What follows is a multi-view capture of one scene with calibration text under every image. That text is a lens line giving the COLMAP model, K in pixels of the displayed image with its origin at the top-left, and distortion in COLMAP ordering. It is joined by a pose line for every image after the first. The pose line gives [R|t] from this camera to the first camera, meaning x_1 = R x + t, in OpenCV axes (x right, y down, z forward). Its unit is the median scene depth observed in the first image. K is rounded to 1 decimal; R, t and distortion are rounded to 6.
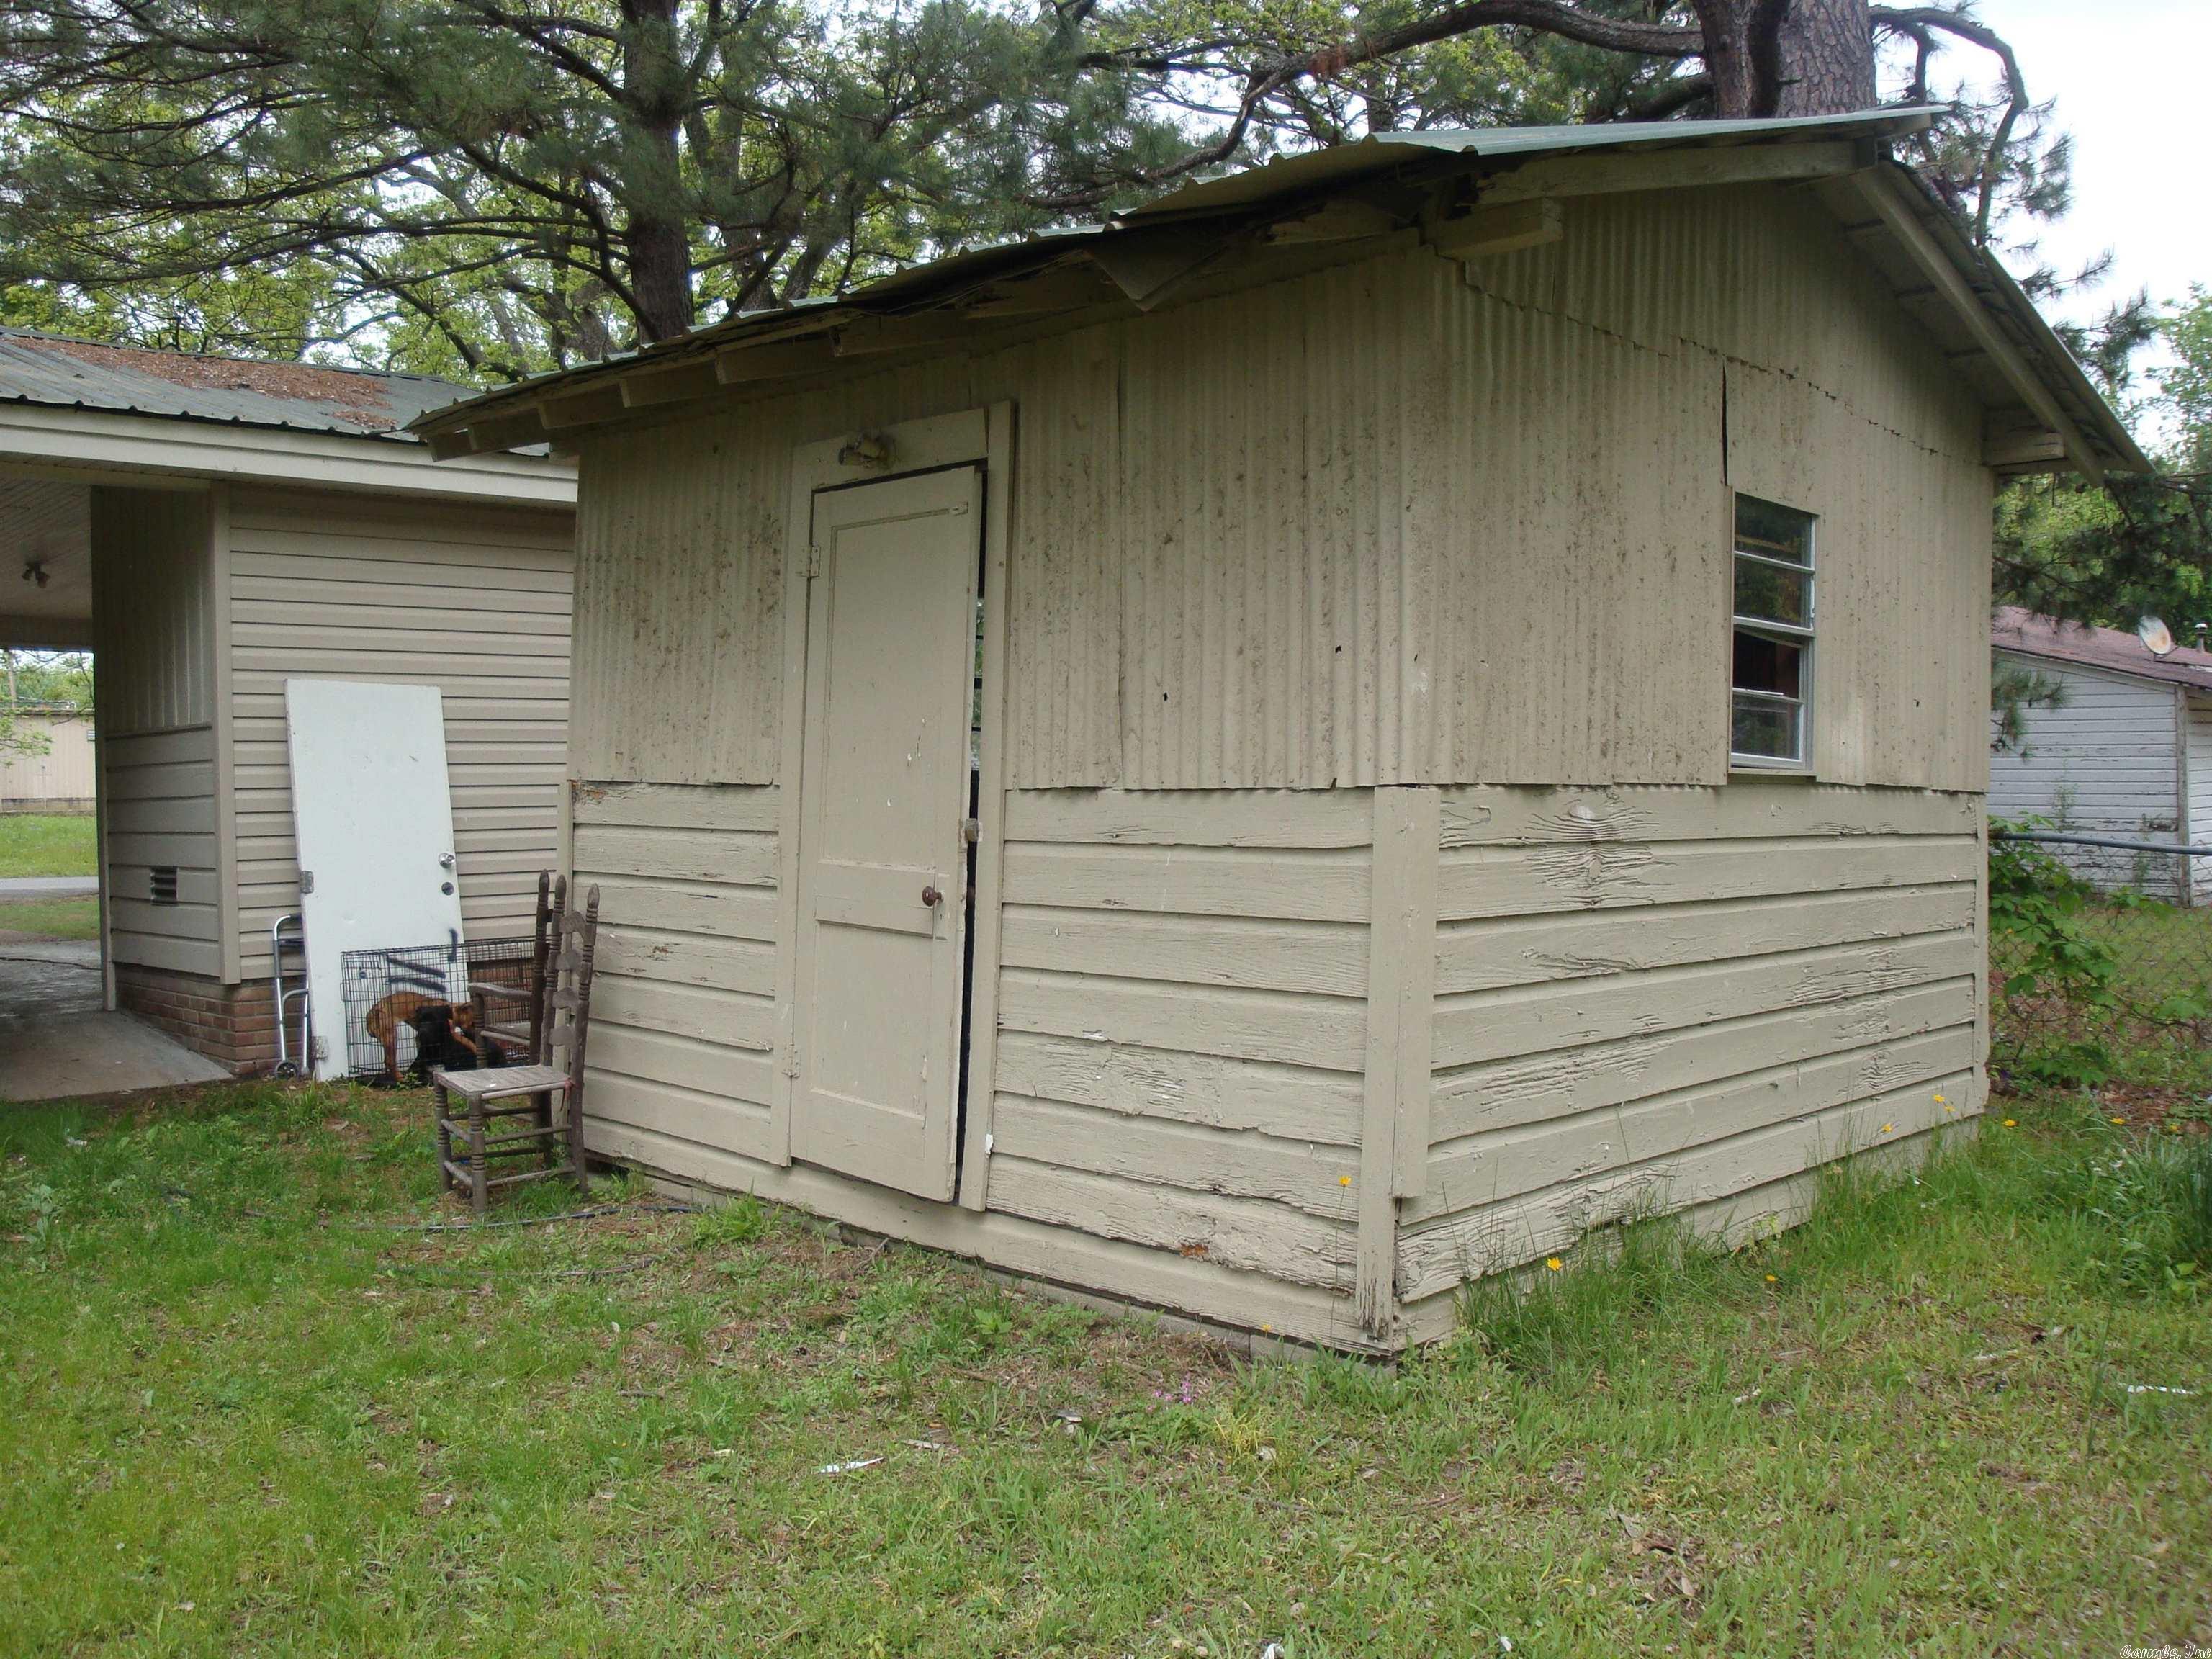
lens RADIAL K [[1963.9, 0, 1120.6], [0, 1963.9, 819.8], [0, 0, 1]] dist [-0.138543, 0.022029]
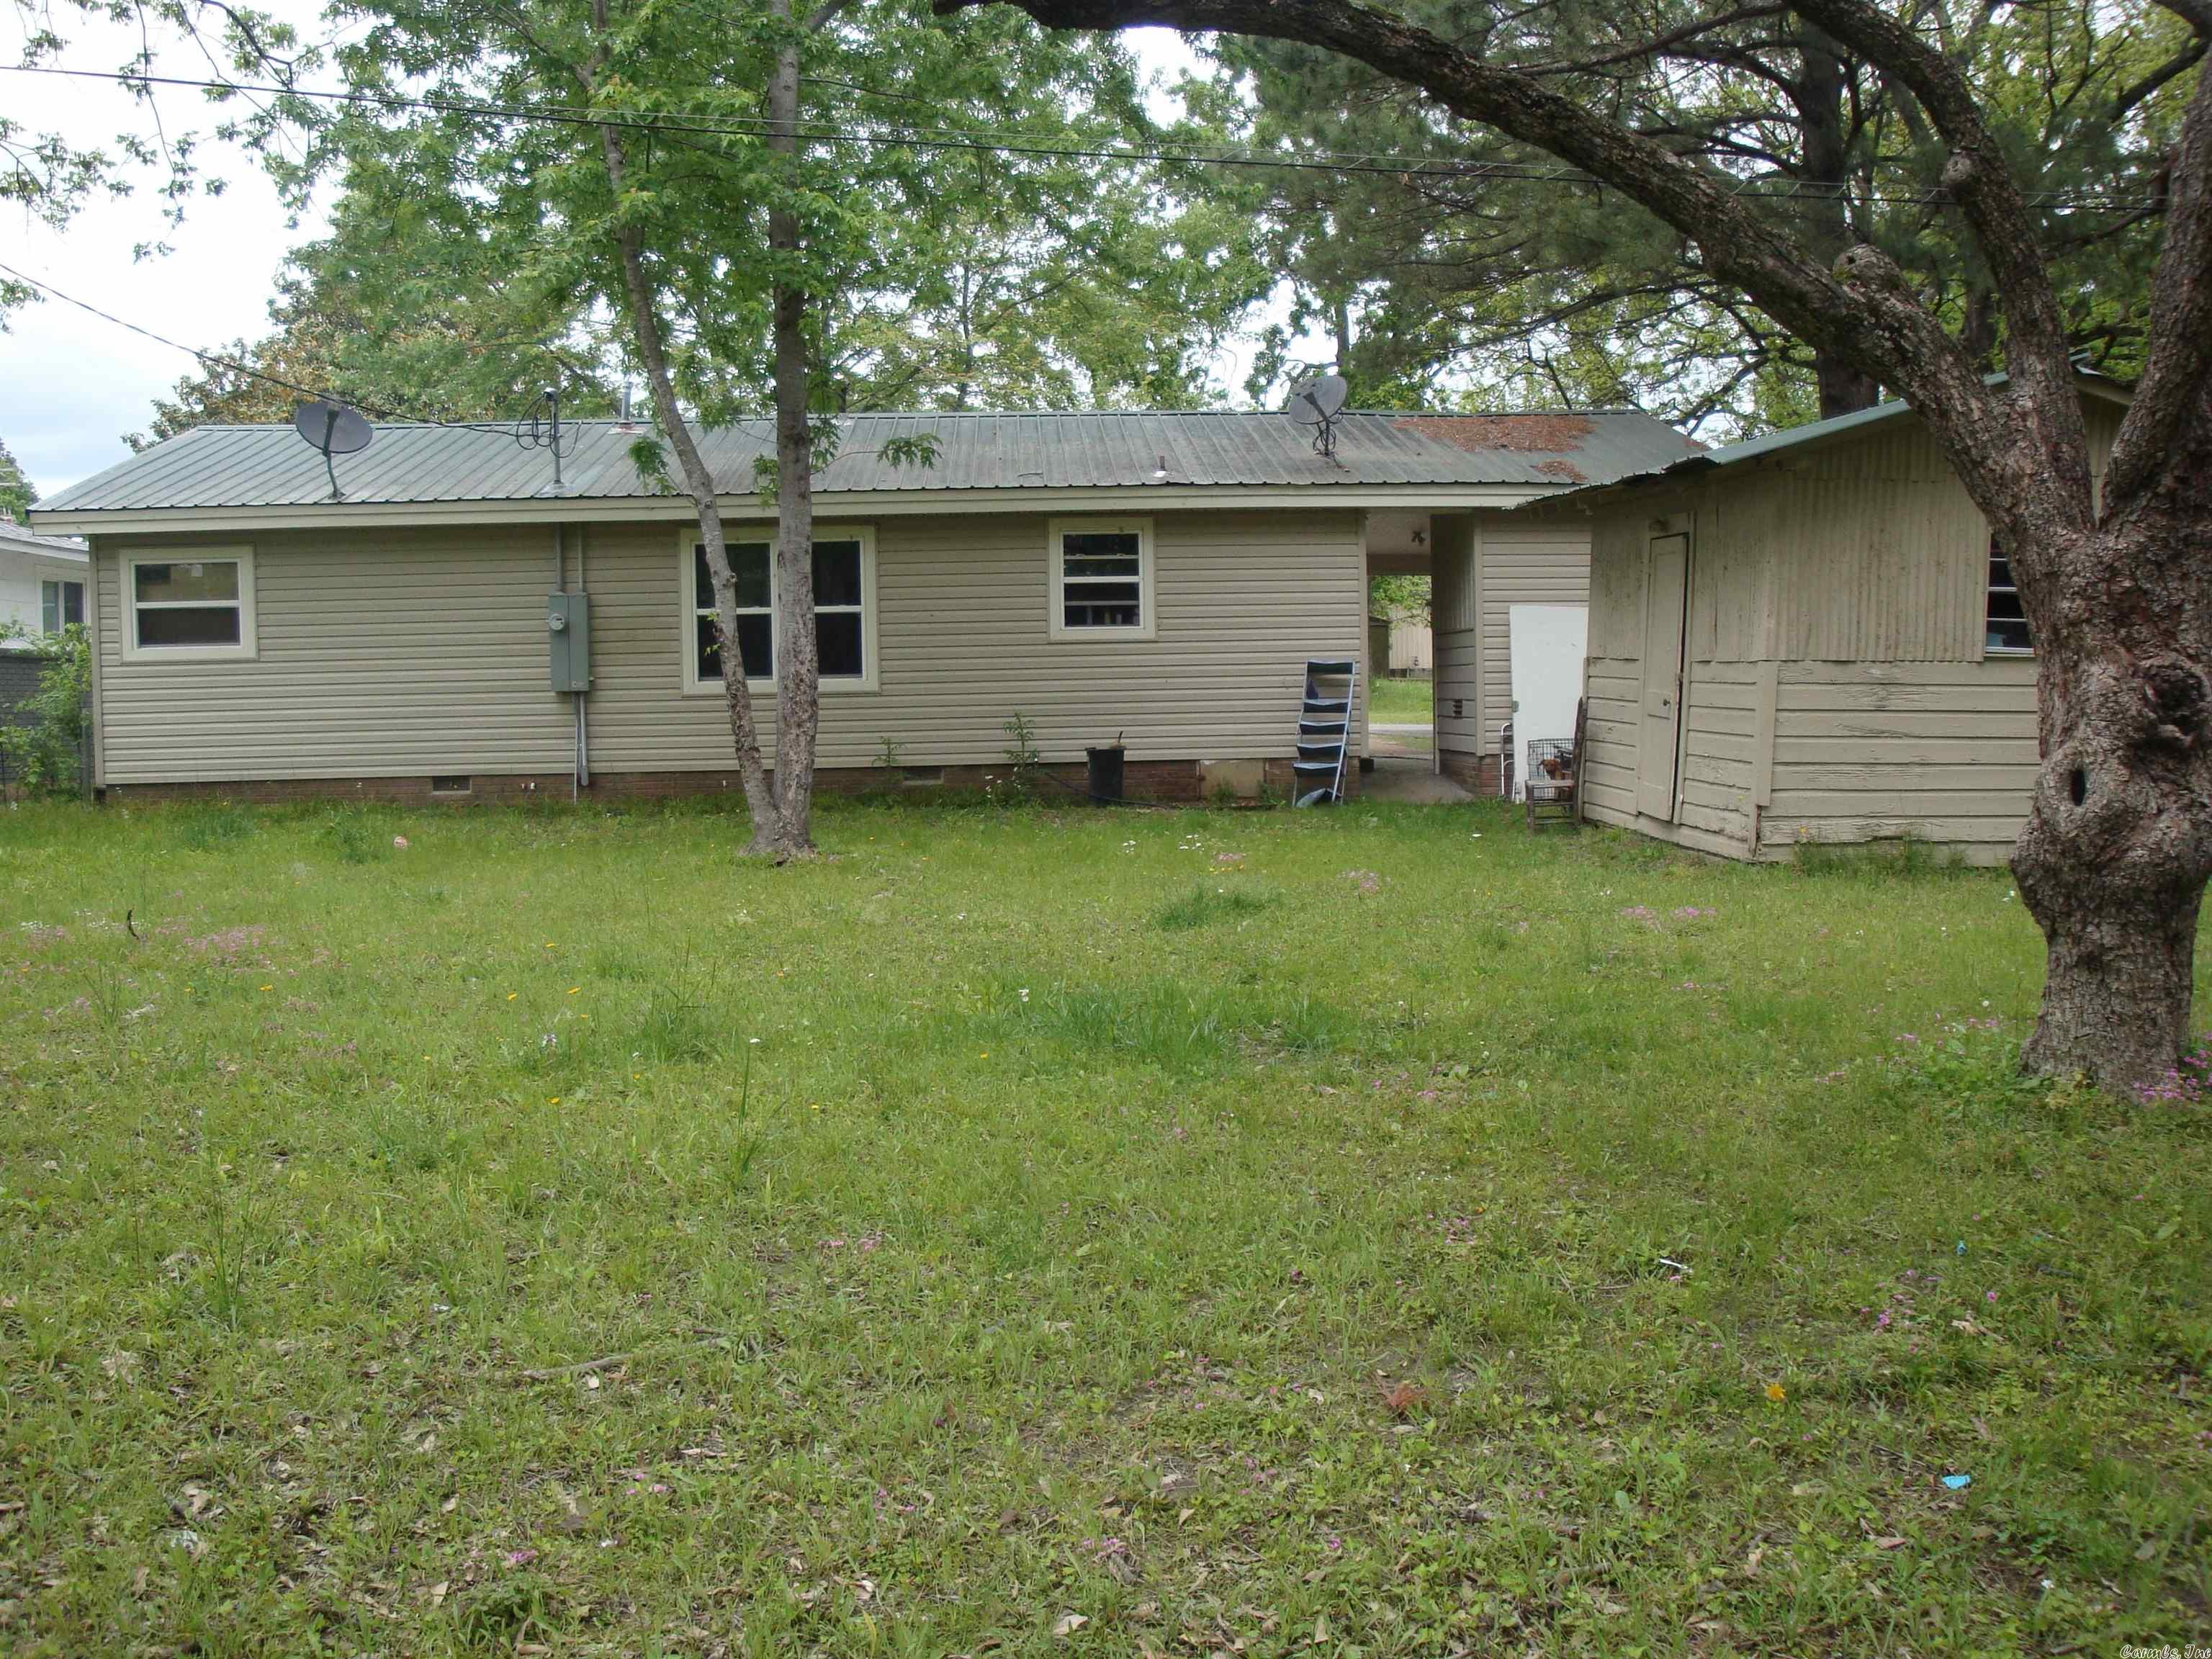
lens RADIAL K [[1963.9, 0, 1100.0], [0, 1963.9, 832.7], [0, 0, 1]] dist [-0.138543, 0.022029]
pose [[0.746273, 0.053563, -0.663481, 1.045265], [-0.004726, 0.997158, 0.075186, 0.020891], [0.665623, -0.052974, 0.744405, -1.402525]]
